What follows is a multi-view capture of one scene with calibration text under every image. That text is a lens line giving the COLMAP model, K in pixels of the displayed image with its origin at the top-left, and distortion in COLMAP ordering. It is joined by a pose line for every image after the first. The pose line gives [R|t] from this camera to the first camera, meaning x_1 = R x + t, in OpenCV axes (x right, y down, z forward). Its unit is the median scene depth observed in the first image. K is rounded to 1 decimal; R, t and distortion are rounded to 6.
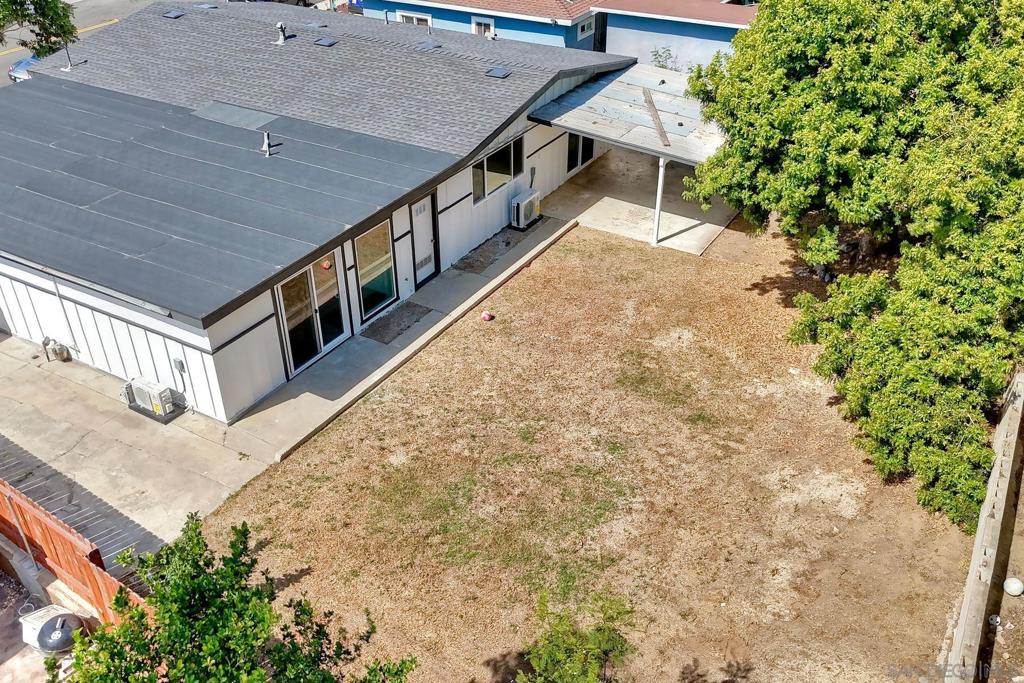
lens RADIAL K [[898.6, 0, 509.3], [0, 898.6, 347.3], [0, 0, 1]] dist [0.057083, -0.051257]
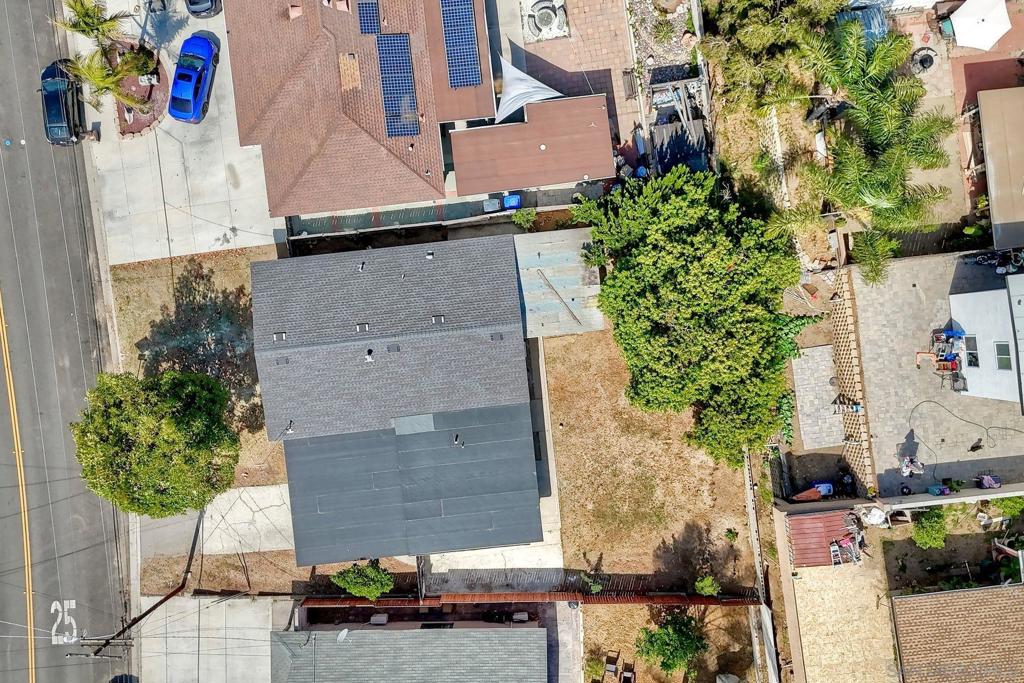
lens RADIAL K [[898.6, 0, 514.0], [0, 898.6, 340.3], [0, 0, 1]] dist [0.057083, -0.051257]
pose [[0.799832, -0.600145, -0.009724, 0.042699], [0.337960, 0.436902, 0.833606, -2.429309], [-0.496036, -0.670031, 0.552274, -0.230967]]
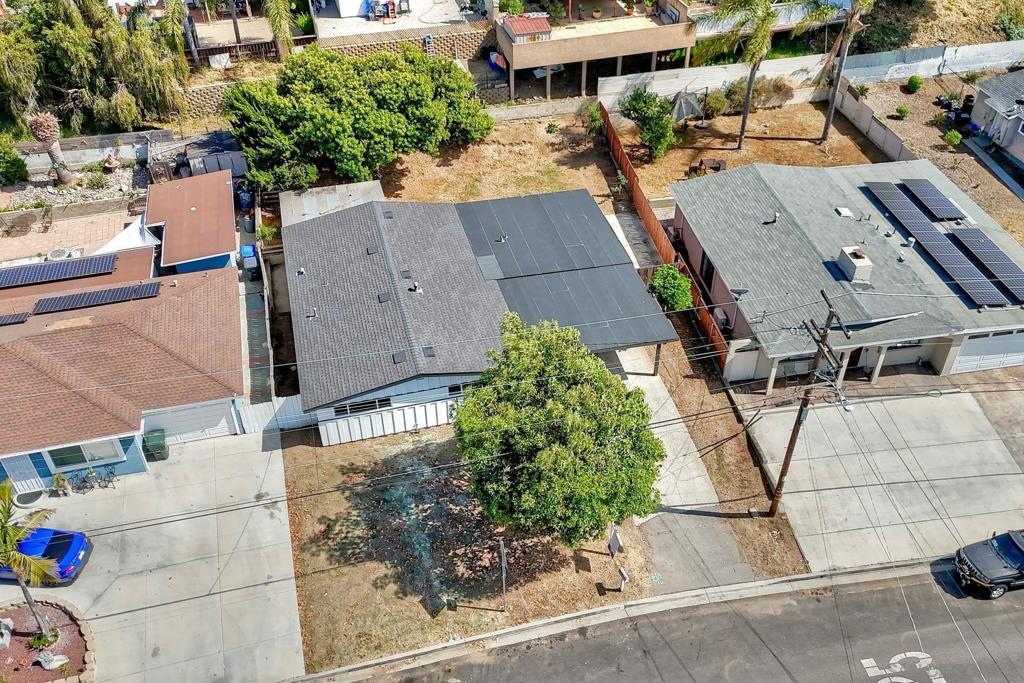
lens RADIAL K [[898.6, 0, 506.0], [0, 898.6, 343.3], [0, 0, 1]] dist [0.057083, -0.051257]
pose [[-0.705644, -0.443210, 0.552839, -1.744673], [0.399095, 0.396085, 0.826946, -2.113051], [-0.585482, 0.804165, -0.102612, 1.527248]]
